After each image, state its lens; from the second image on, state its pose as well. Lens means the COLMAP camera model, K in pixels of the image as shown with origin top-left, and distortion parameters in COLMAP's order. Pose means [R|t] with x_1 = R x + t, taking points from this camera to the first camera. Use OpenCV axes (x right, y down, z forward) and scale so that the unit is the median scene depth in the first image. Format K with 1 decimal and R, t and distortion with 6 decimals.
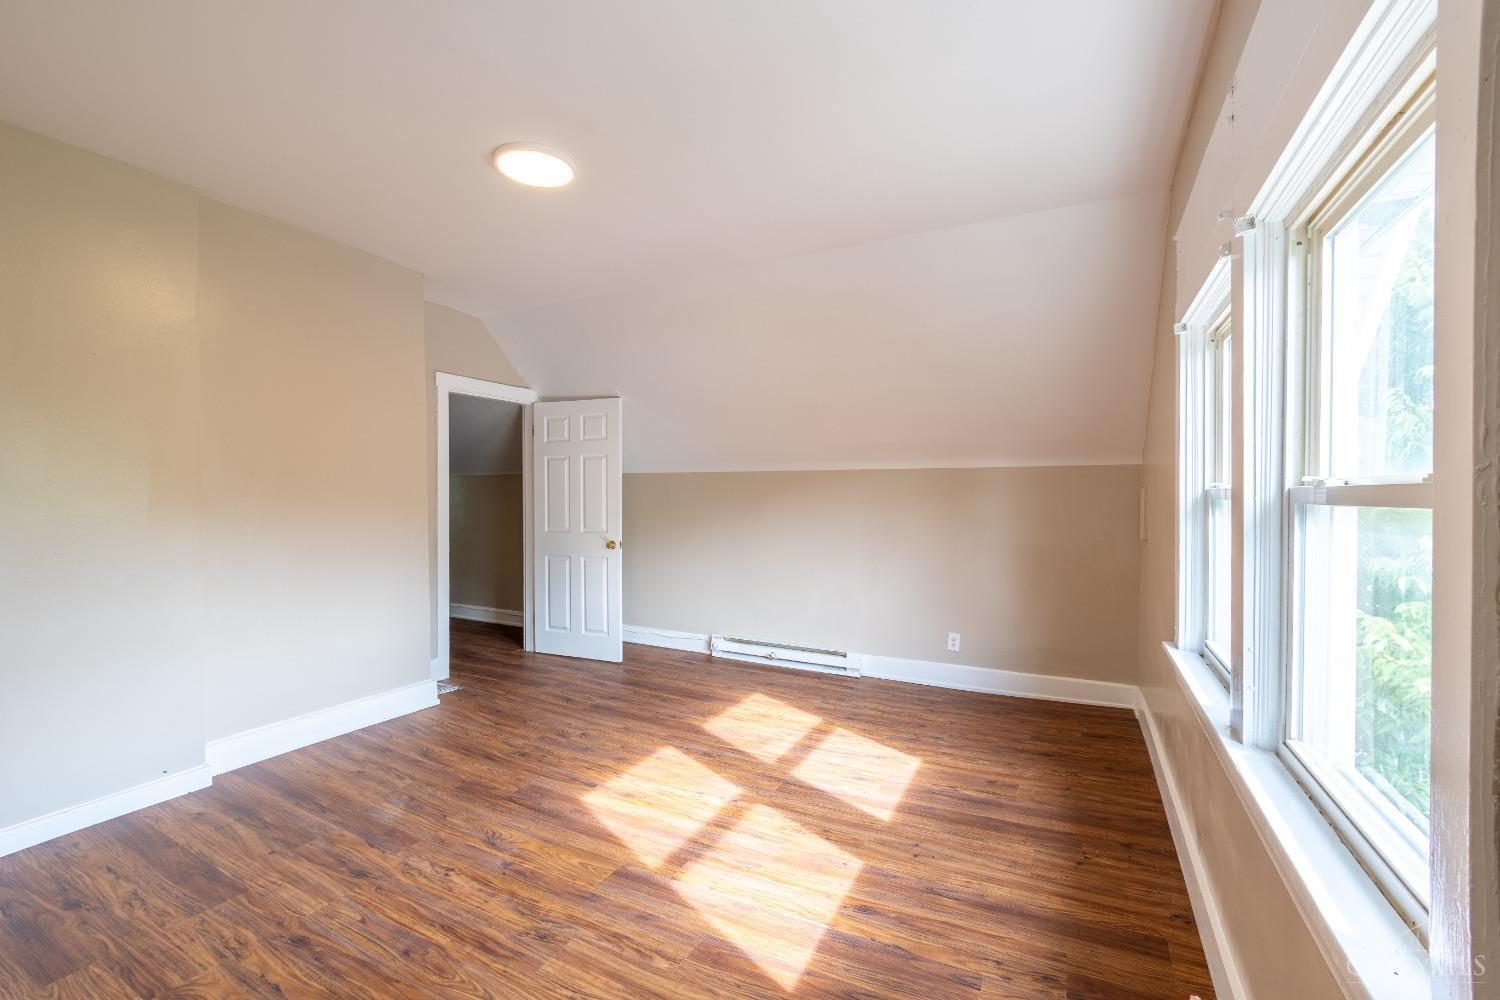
lens RADIAL K [[634.2, 0, 744.9], [0, 634.2, 502.3], [0, 0, 1]] dist [-0.003701, 0.000284]
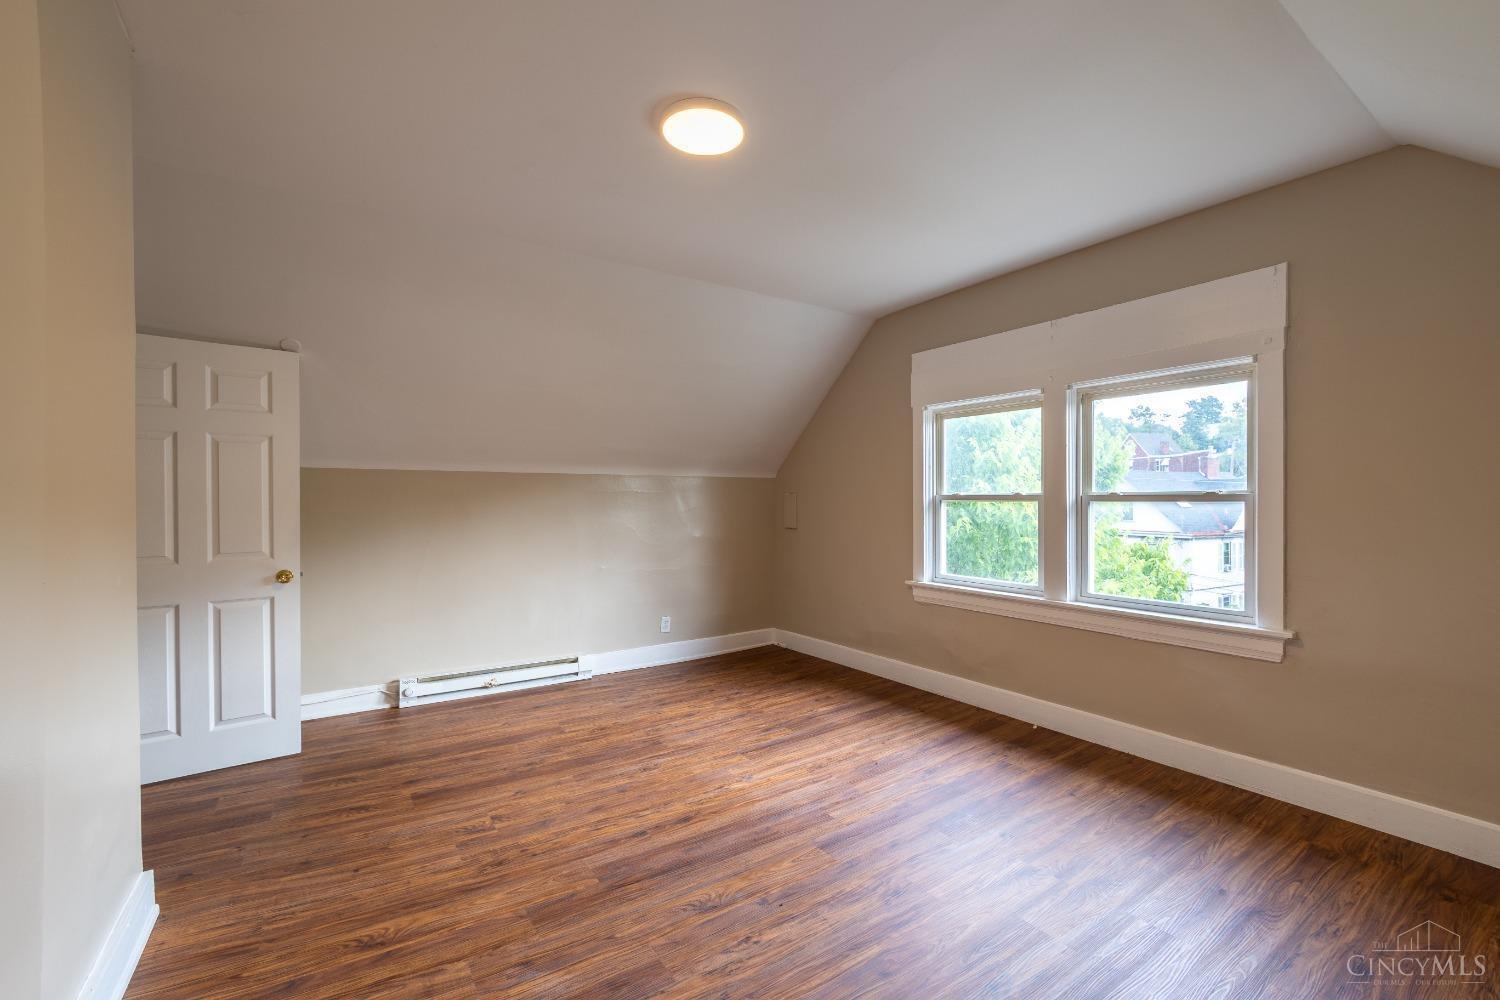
lens RADIAL K [[634.2, 0, 749.6], [0, 634.2, 500.5], [0, 0, 1]] dist [-0.003701, 0.000284]
pose [[0.471635, -0.003120, 0.881788, -0.692561], [0.013071, 0.999909, -0.003453, -0.002760], [-0.881697, 0.013154, 0.471633, 0.337168]]
